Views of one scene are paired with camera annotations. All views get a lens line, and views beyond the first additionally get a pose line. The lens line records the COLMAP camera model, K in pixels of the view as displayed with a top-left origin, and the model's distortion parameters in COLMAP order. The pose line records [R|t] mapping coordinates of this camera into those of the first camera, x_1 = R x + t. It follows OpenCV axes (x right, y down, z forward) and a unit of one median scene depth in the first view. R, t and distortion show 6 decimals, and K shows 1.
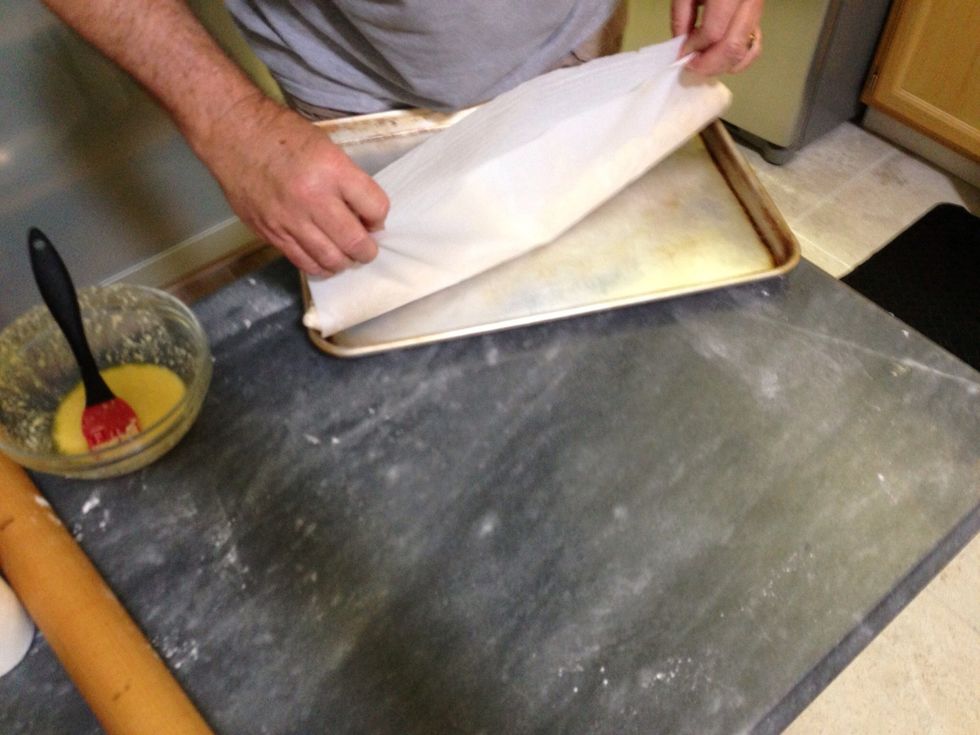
lens RADIAL K [[879.6, 0, 503.2], [0, 879.6, 365.7], [0, 0, 1]] dist [0.113253, -0.205021]
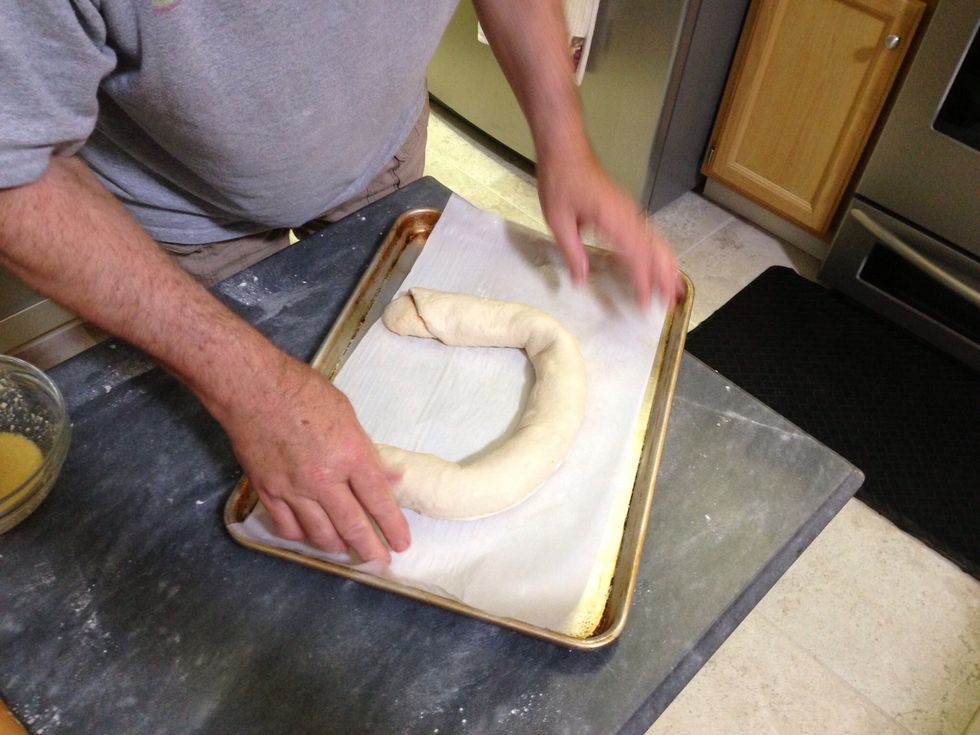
lens RADIAL K [[879.6, 0, 505.0], [0, 879.6, 366.5], [0, 0, 1]] dist [0.113253, -0.205021]
pose [[0.989574, -0.012782, 0.143455, 0.014040], [0.021322, 0.998080, -0.058149, -0.004775], [-0.142437, 0.060601, 0.987947, -0.076572]]
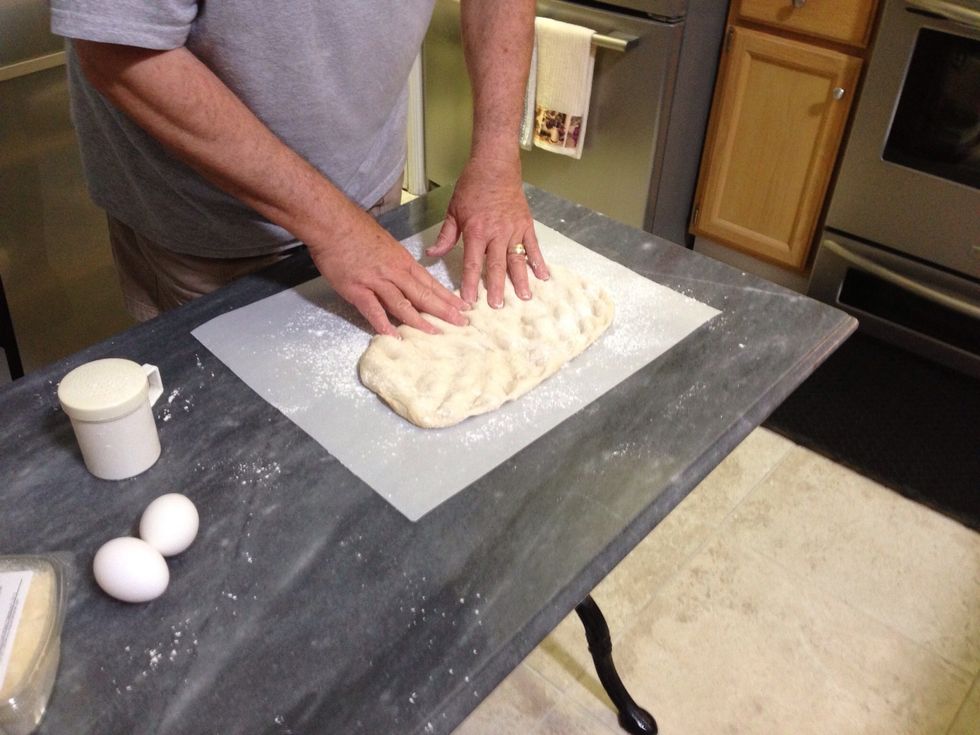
lens RADIAL K [[879.6, 0, 508.9], [0, 879.6, 368.5], [0, 0, 1]] dist [0.113253, -0.205021]
pose [[0.984682, -0.058402, 0.164286, -0.192438], [0.096062, 0.968047, -0.231639, 0.465252], [-0.145509, 0.243873, 0.958829, -0.325437]]
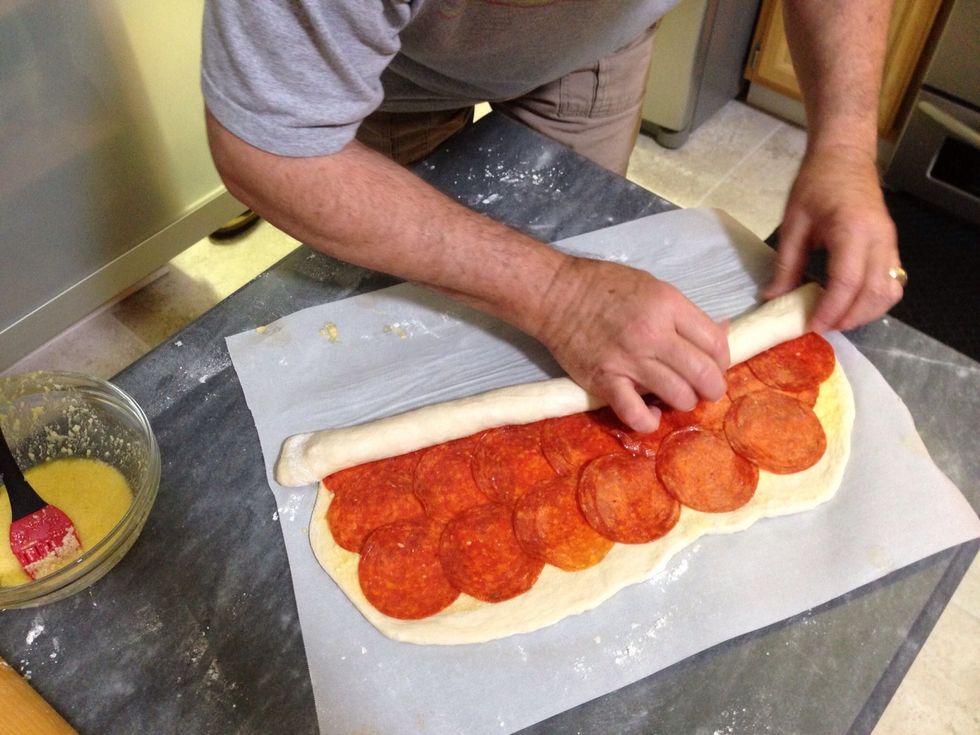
lens RADIAL K [[879.6, 0, 503.5], [0, 879.6, 369.9], [0, 0, 1]] dist [0.113253, -0.205021]
pose [[0.985202, -0.118681, 0.123658, -0.096846], [0.117367, 0.992928, 0.017885, -0.057792], [-0.124906, -0.003107, 0.992164, 0.101536]]
